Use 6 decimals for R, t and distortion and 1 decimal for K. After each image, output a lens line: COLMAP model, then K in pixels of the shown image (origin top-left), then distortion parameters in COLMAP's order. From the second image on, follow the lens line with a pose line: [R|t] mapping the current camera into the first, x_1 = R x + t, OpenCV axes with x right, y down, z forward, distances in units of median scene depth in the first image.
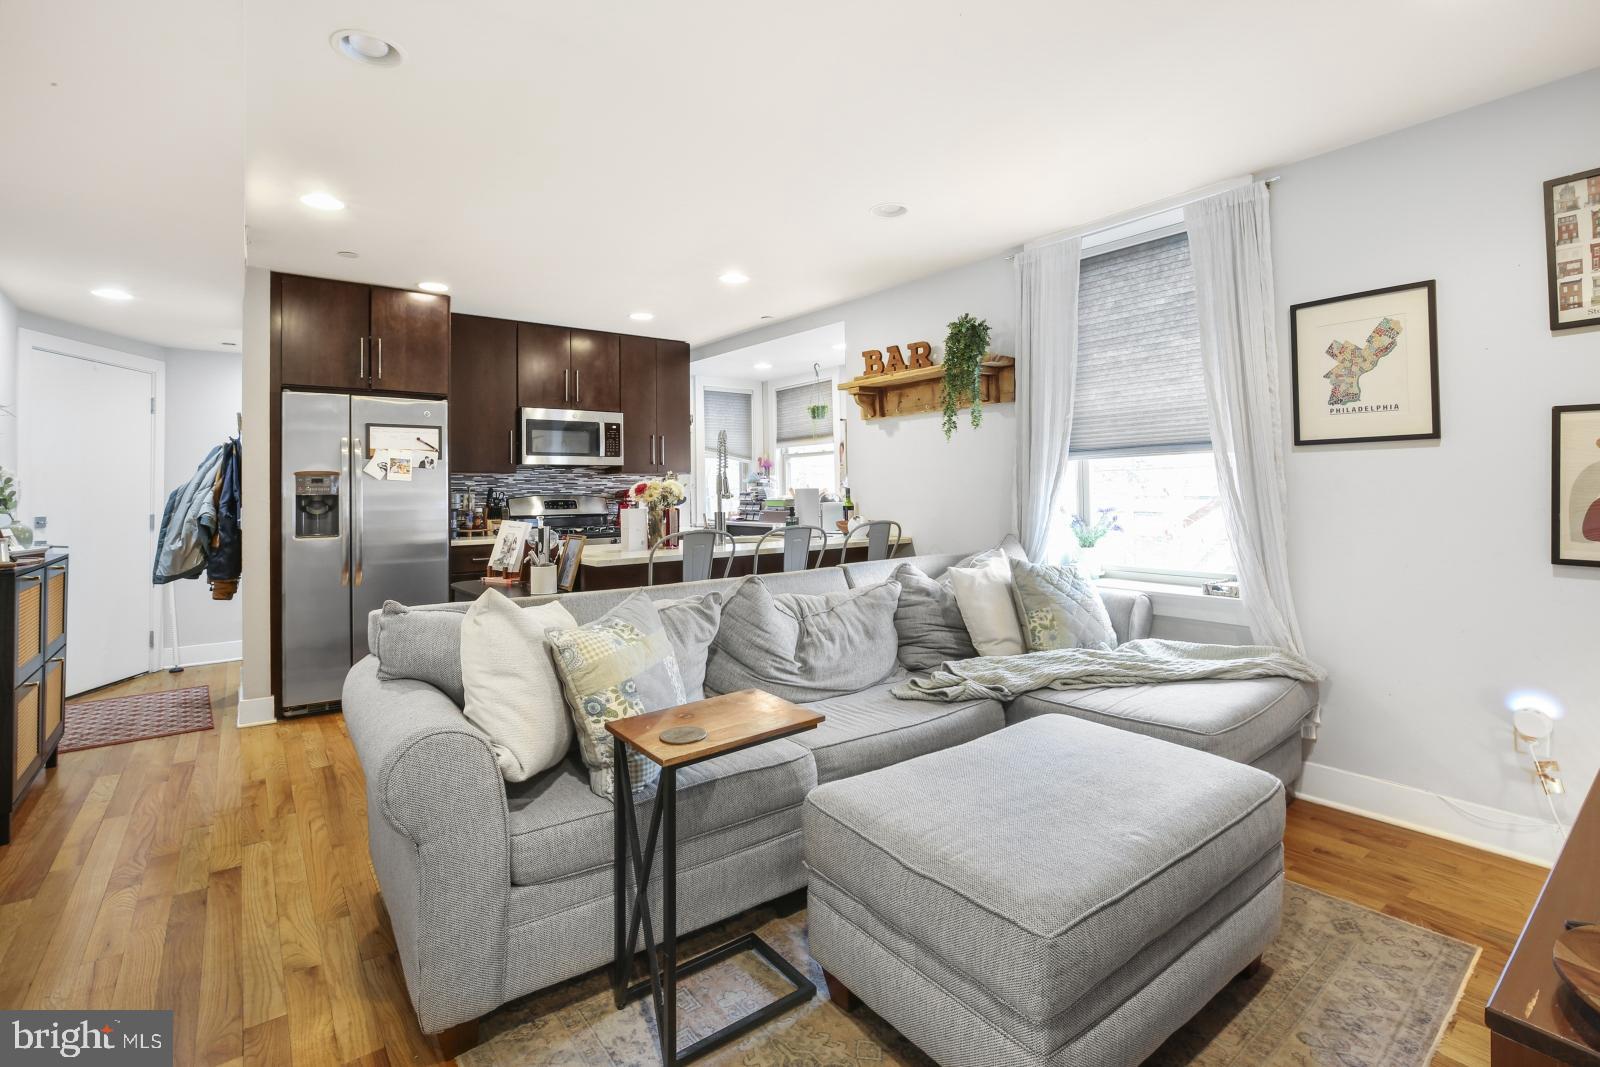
lens RADIAL K [[744.1, 0, 797.0], [0, 744.1, 470.3], [0, 0, 1]] dist [-0.011848, 0.000188]
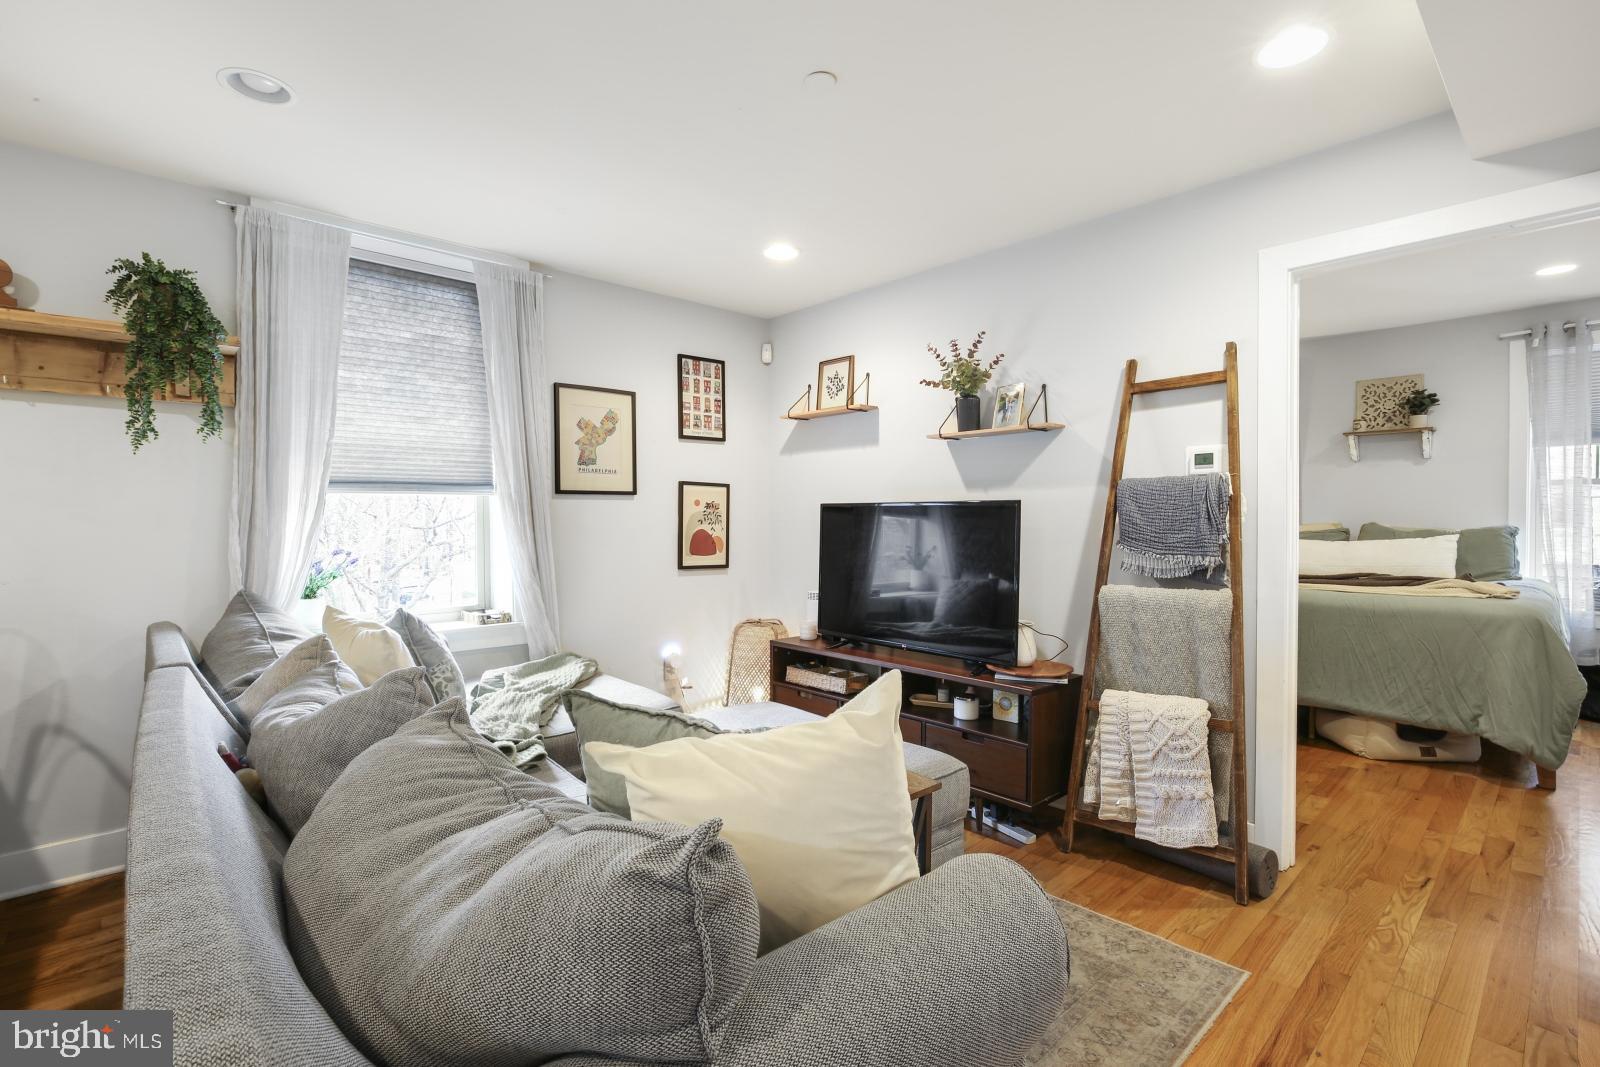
lens RADIAL K [[734.8, 0, 808.0], [0, 734.8, 535.8], [0, 0, 1]] dist [-0.026792, 0.007394]
pose [[-0.100217, -0.005803, 0.994949, -0.419442], [-0.017534, 0.999838, 0.004065, 0.017928], [-0.994811, -0.017038, -0.100303, 0.467367]]
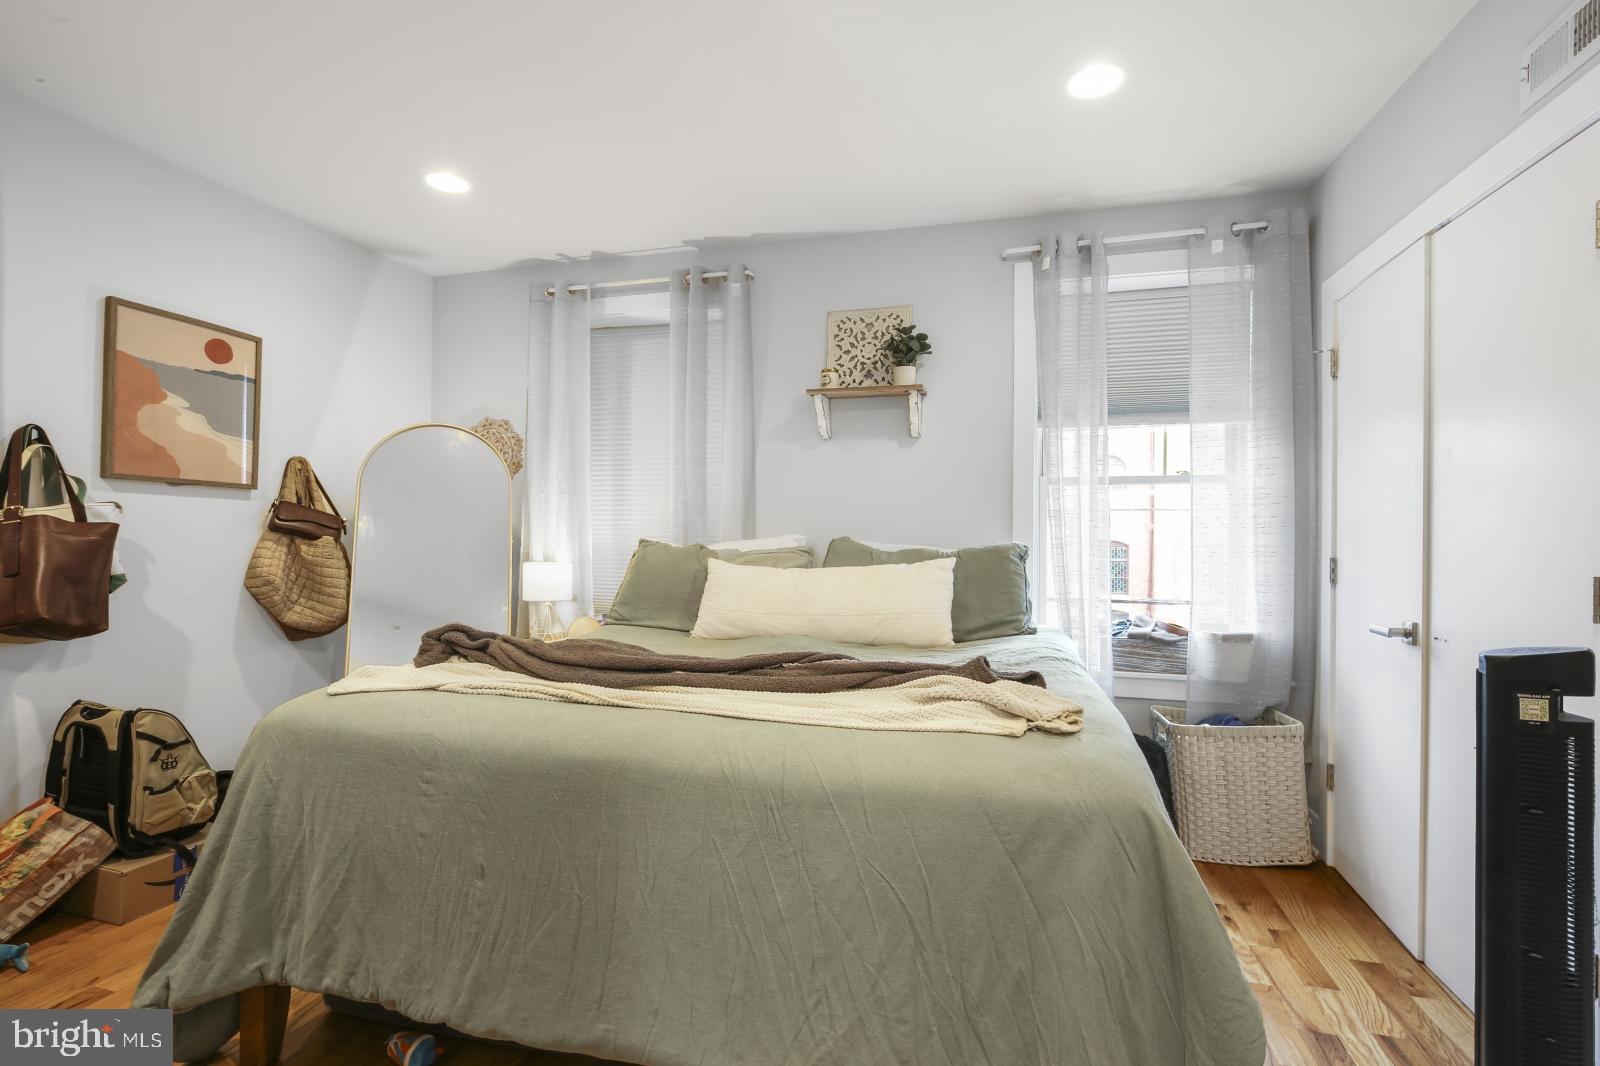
lens RADIAL K [[746.2, 0, 798.0], [0, 746.2, 529.3], [0, 0, 1]] dist [-0.026267, 0.007891]
pose [[-0.597045, 0.011365, 0.802128, 0.126285], [-0.020262, 0.999367, -0.029241, -0.001048], [-0.801952, -0.033711, -0.596436, -0.117631]]
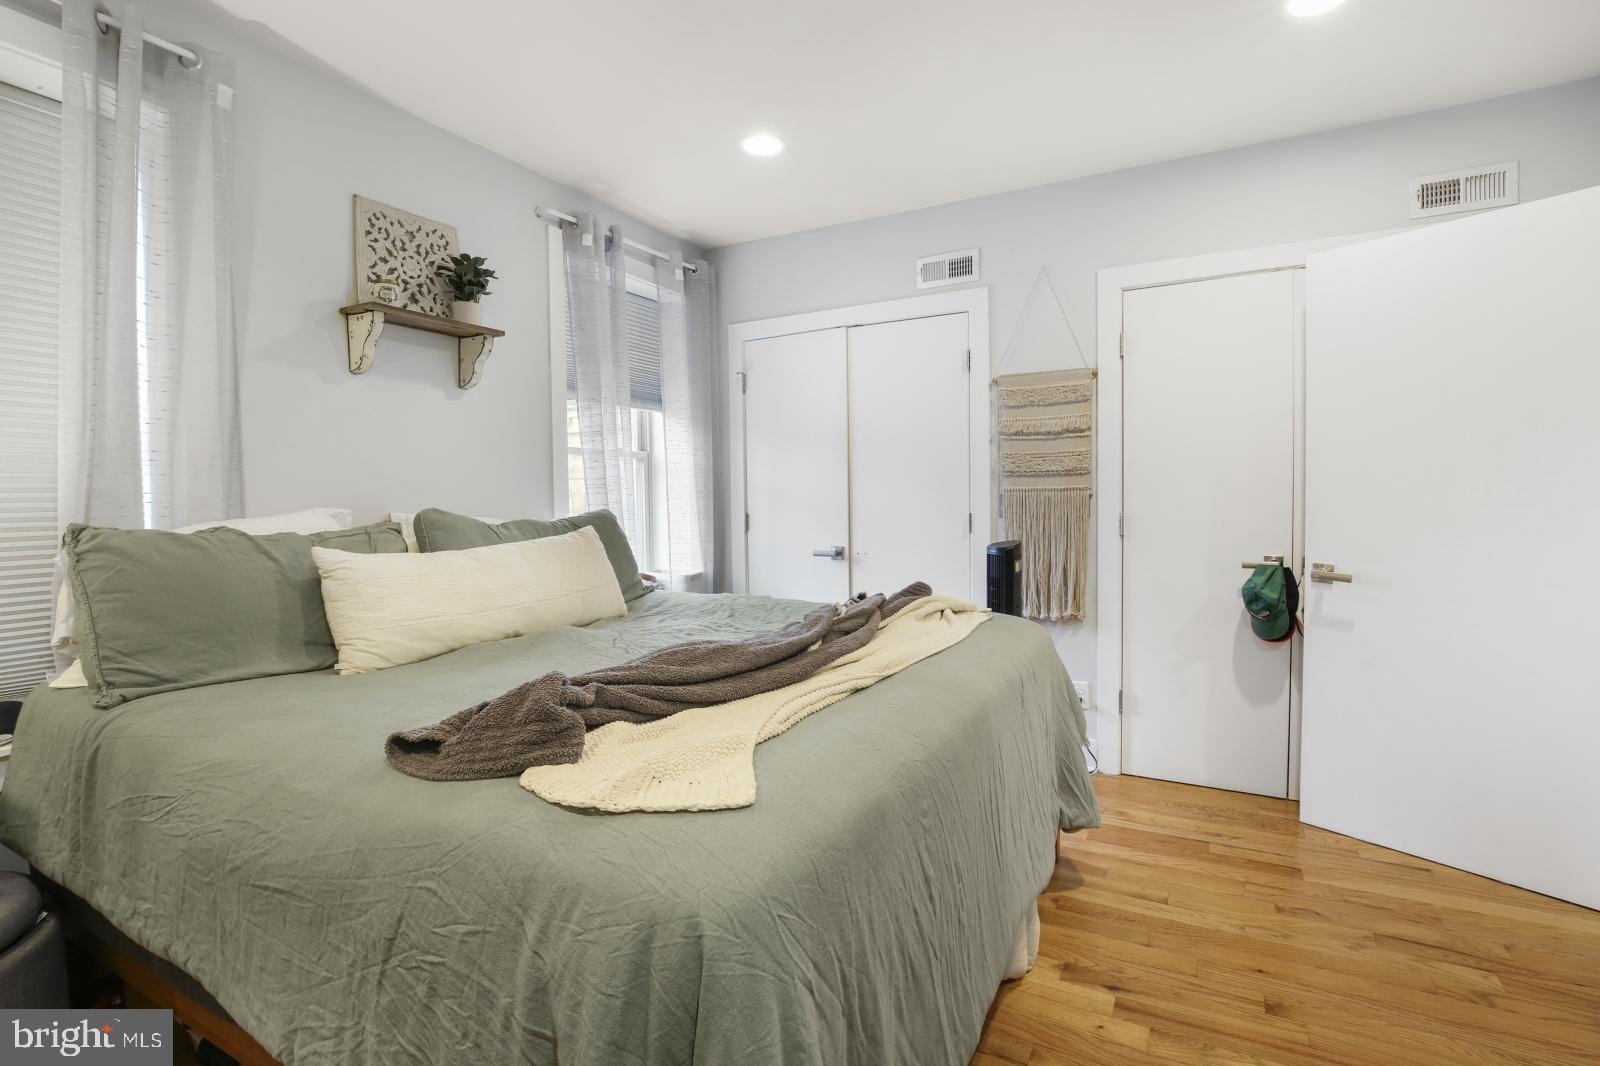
lens RADIAL K [[746.2, 0, 798.0], [0, 746.2, 529.3], [0, 0, 1]] dist [-0.026267, 0.007891]
pose [[-0.918489, 0.041327, -0.393282, 0.691352], [0.036353, 0.999137, 0.020092, -0.000997], [0.393772, 0.004157, -0.919199, 0.046827]]
